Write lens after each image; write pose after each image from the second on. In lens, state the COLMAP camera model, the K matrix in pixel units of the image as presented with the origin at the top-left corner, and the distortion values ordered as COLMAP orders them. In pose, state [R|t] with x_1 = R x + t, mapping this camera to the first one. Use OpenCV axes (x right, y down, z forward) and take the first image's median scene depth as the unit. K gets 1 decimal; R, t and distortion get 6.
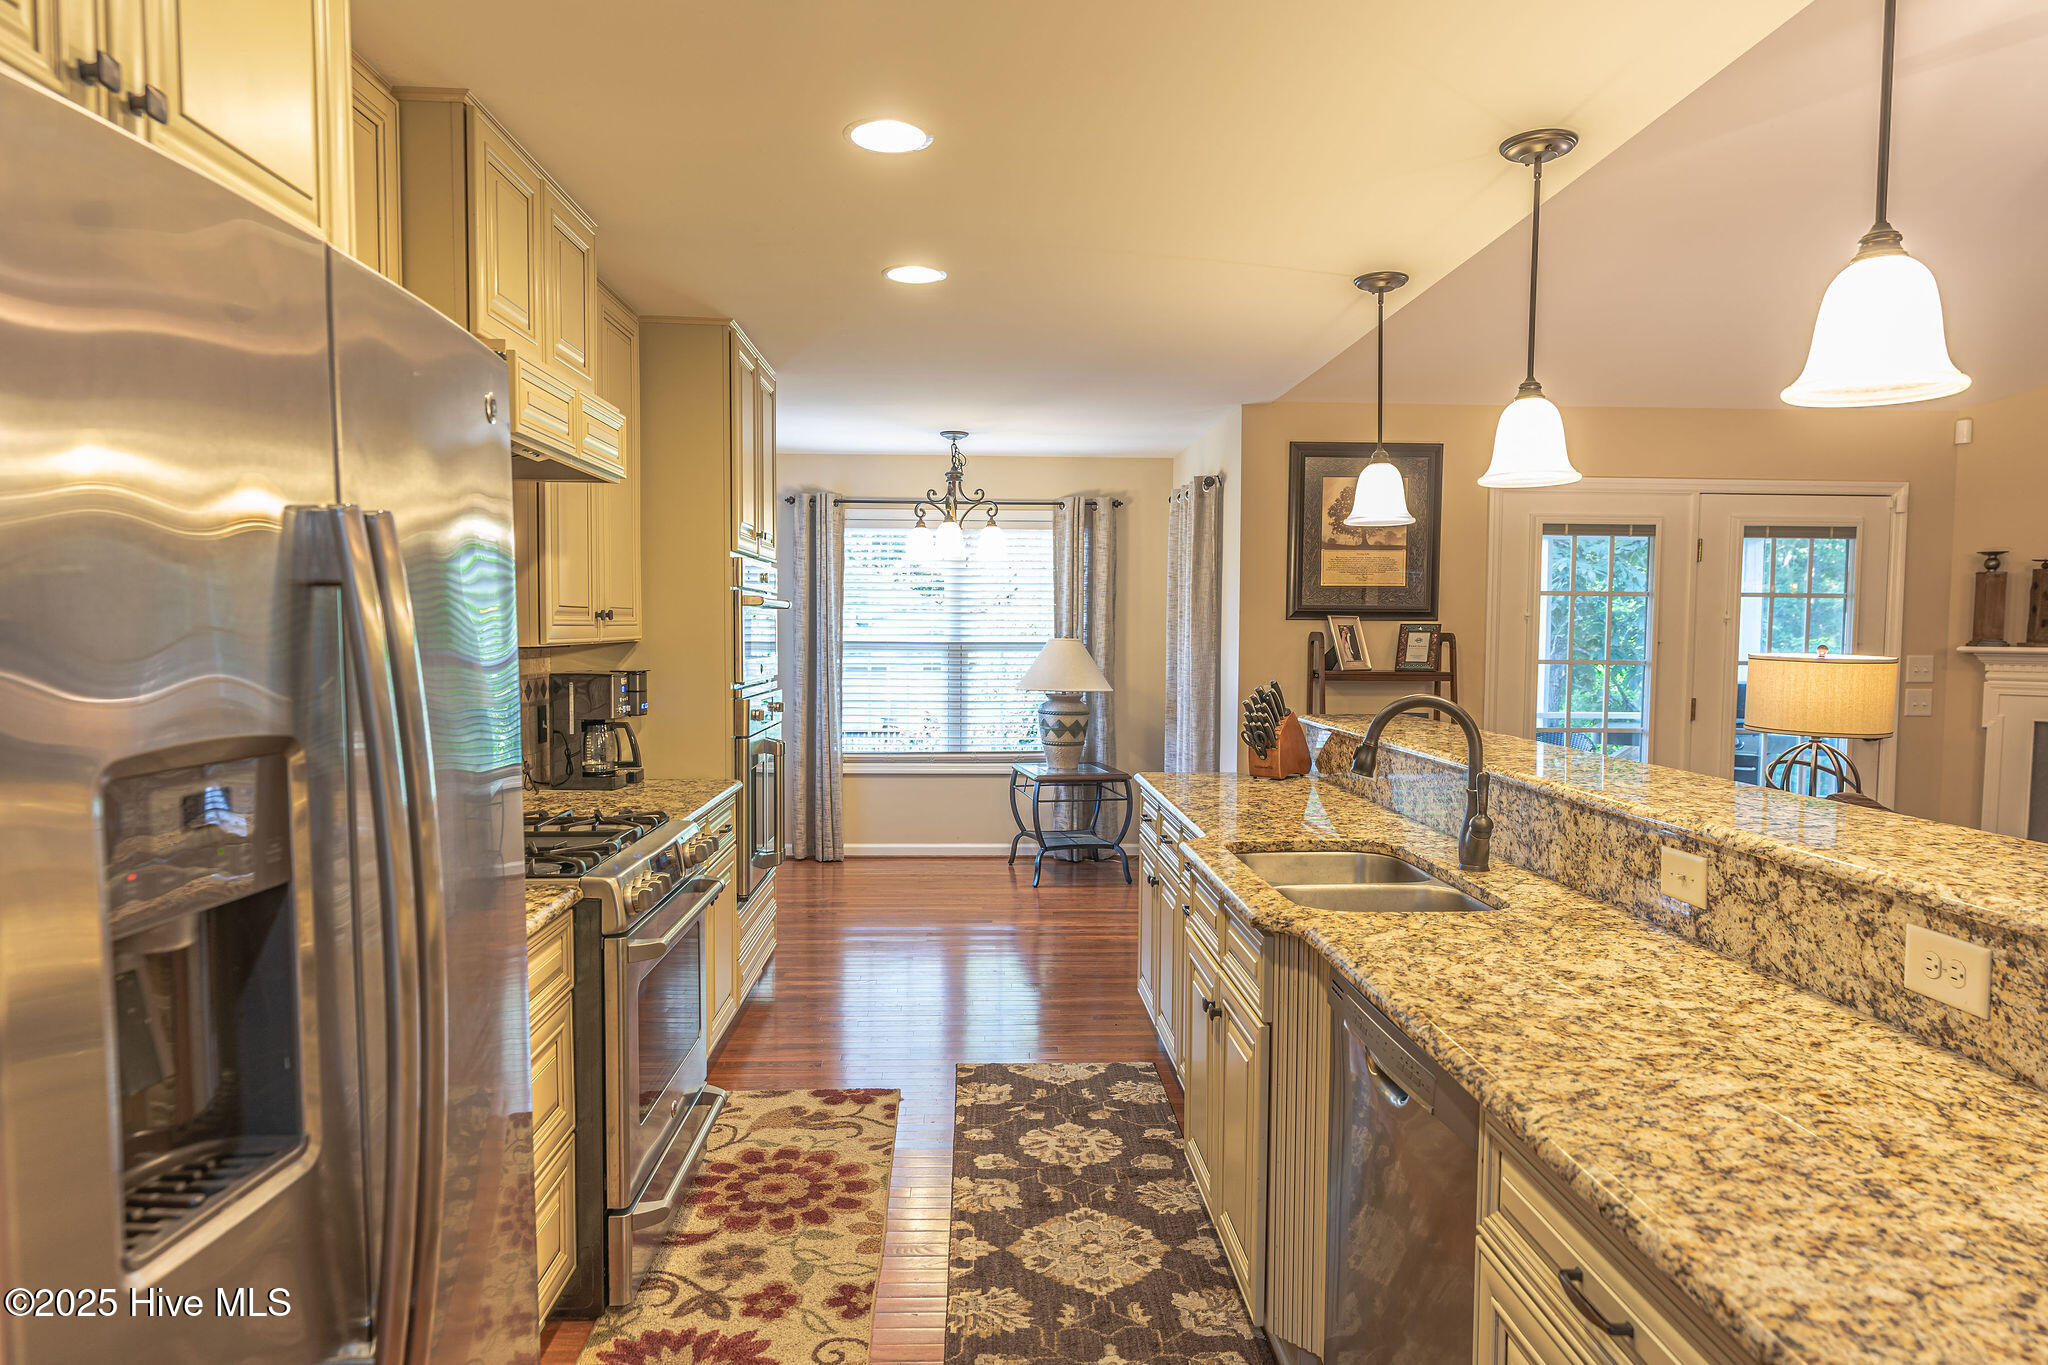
lens RADIAL K [[1170.5, 0, 1026.9], [0, 1170.5, 685.9], [0, 0, 1]] dist [-0.002101, -0.000015]
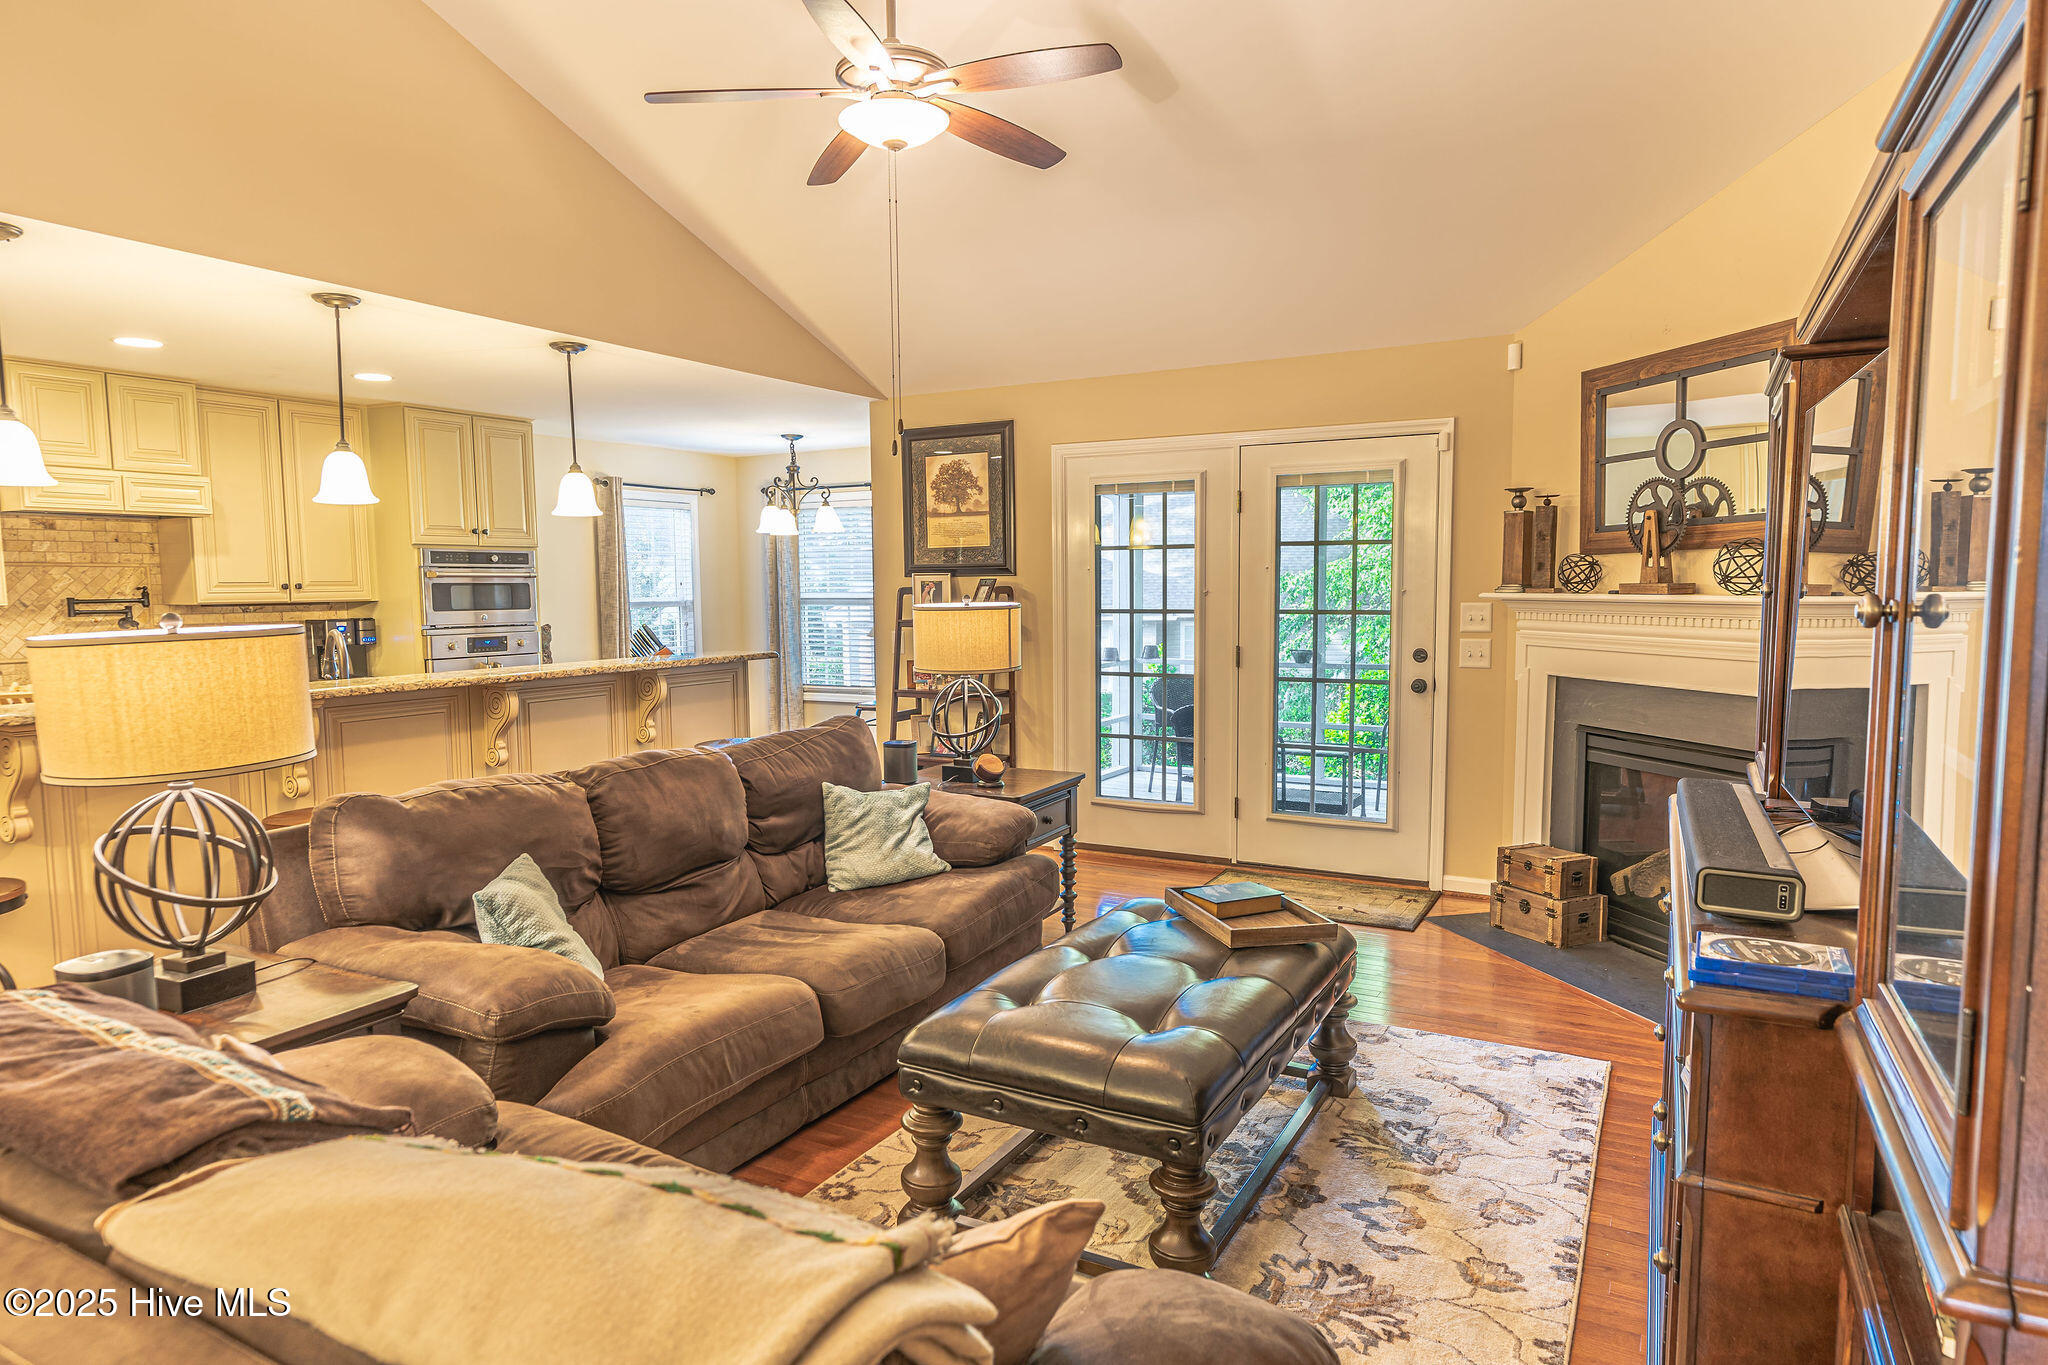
lens RADIAL K [[1170.5, 0, 1017.8], [0, 1170.5, 686.7], [0, 0, 1]] dist [-0.002101, -0.000015]
pose [[0.853439, 0.030671, -0.520289, 1.696798], [-0.009685, 0.999028, 0.043006, 0.007381], [0.521102, -0.031664, 0.852907, 0.028232]]
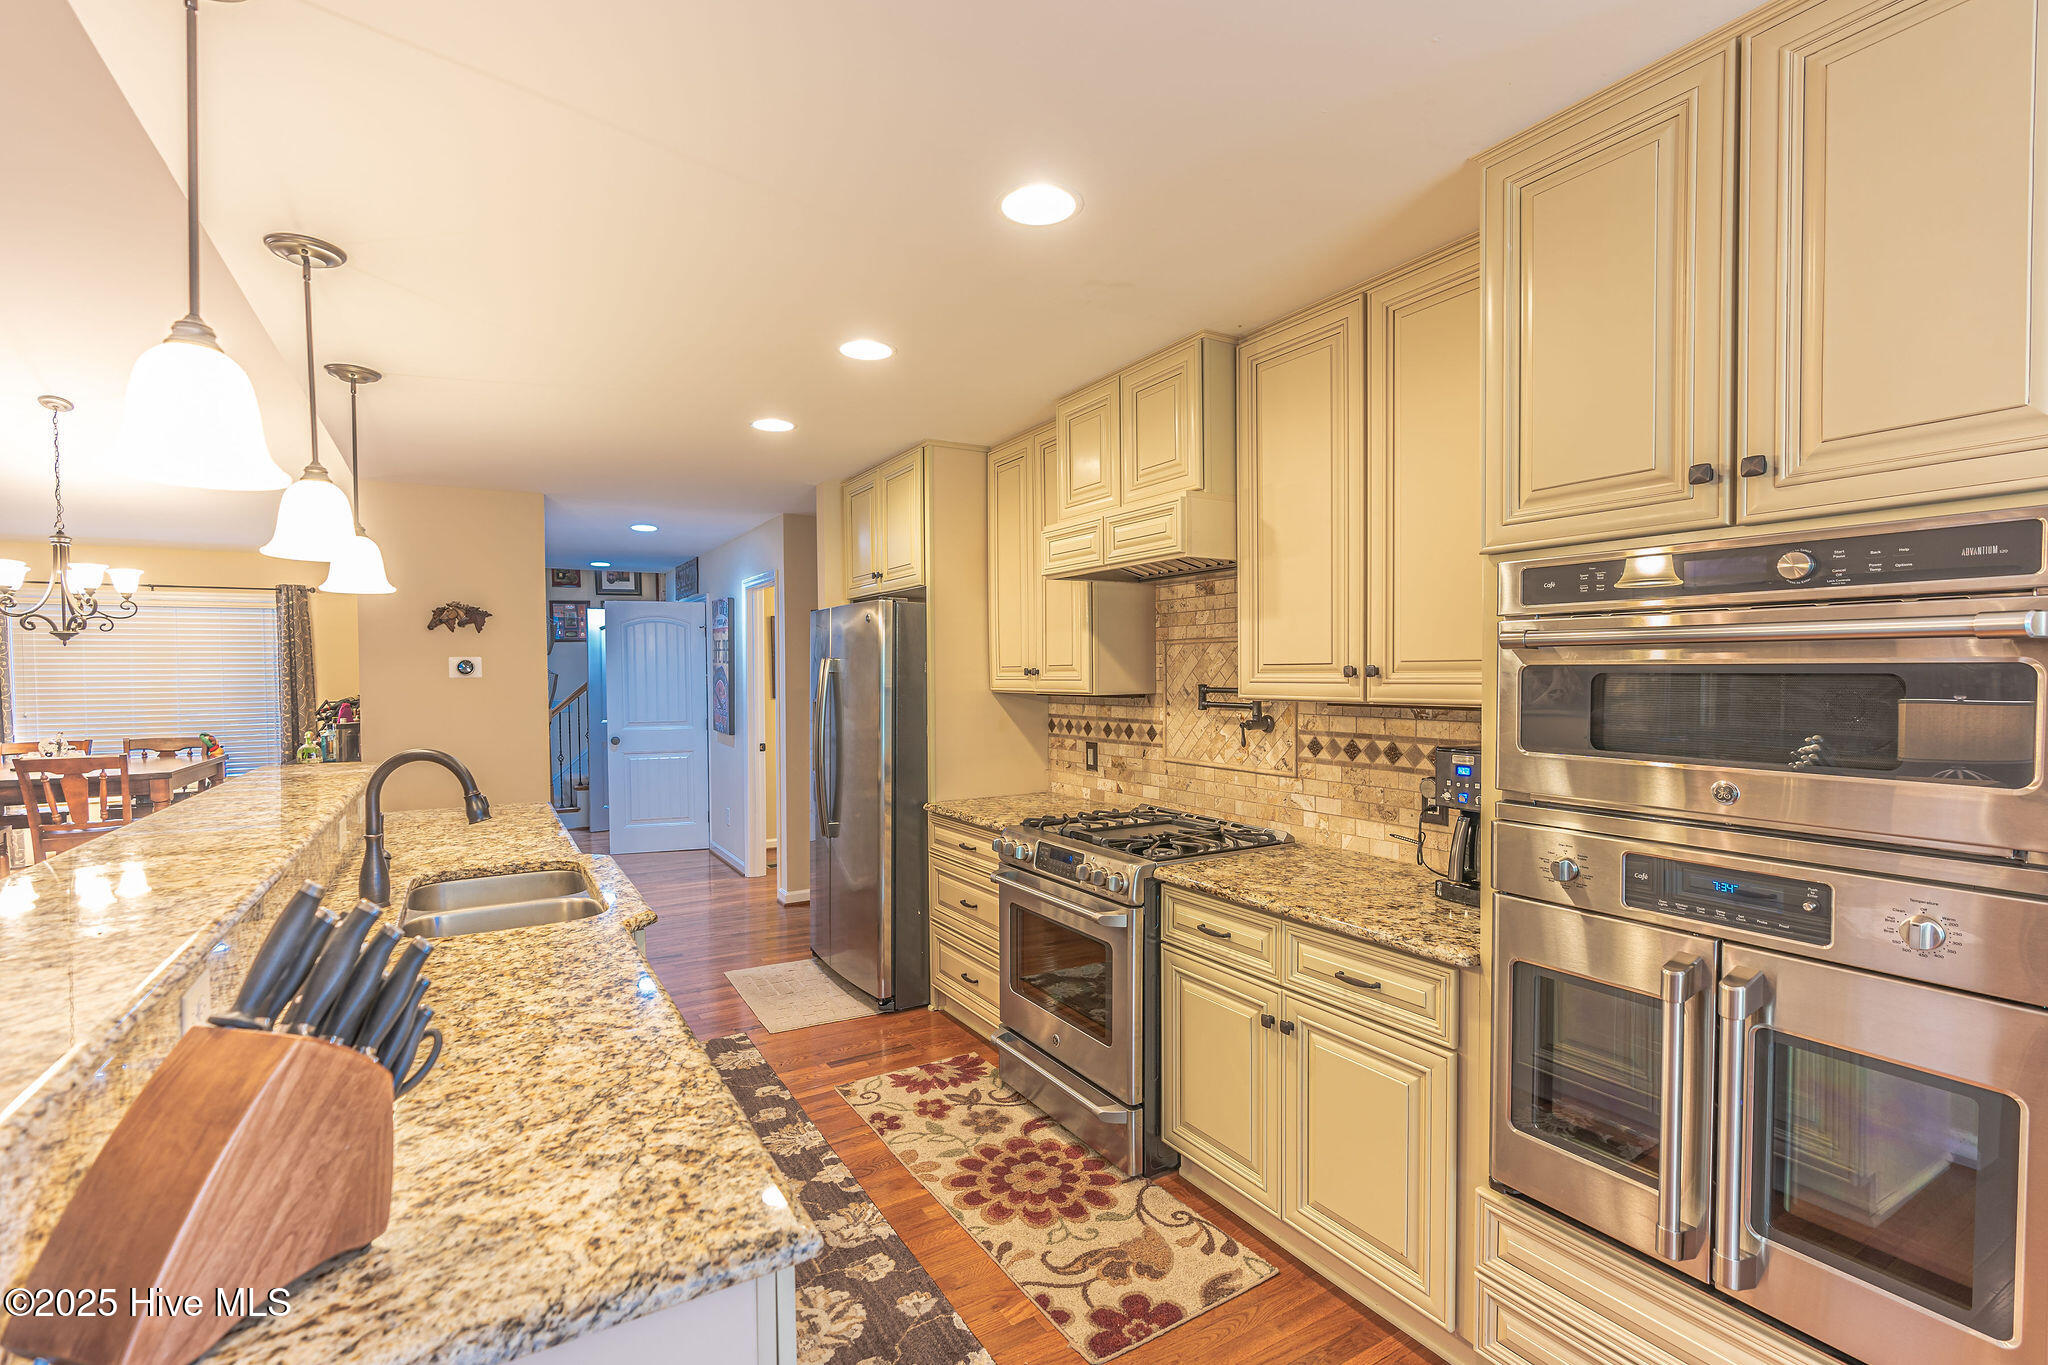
lens RADIAL K [[924.3, 0, 1009.8], [0, 924.3, 695.3], [0, 0, 1]] dist [0.004681, 0.000402]
pose [[-0.882117, 0.011671, -0.470886, 0.210475], [-0.022364, 0.997528, 0.066619, -0.090903], [0.470500, 0.069296, -0.879675, 1.634677]]
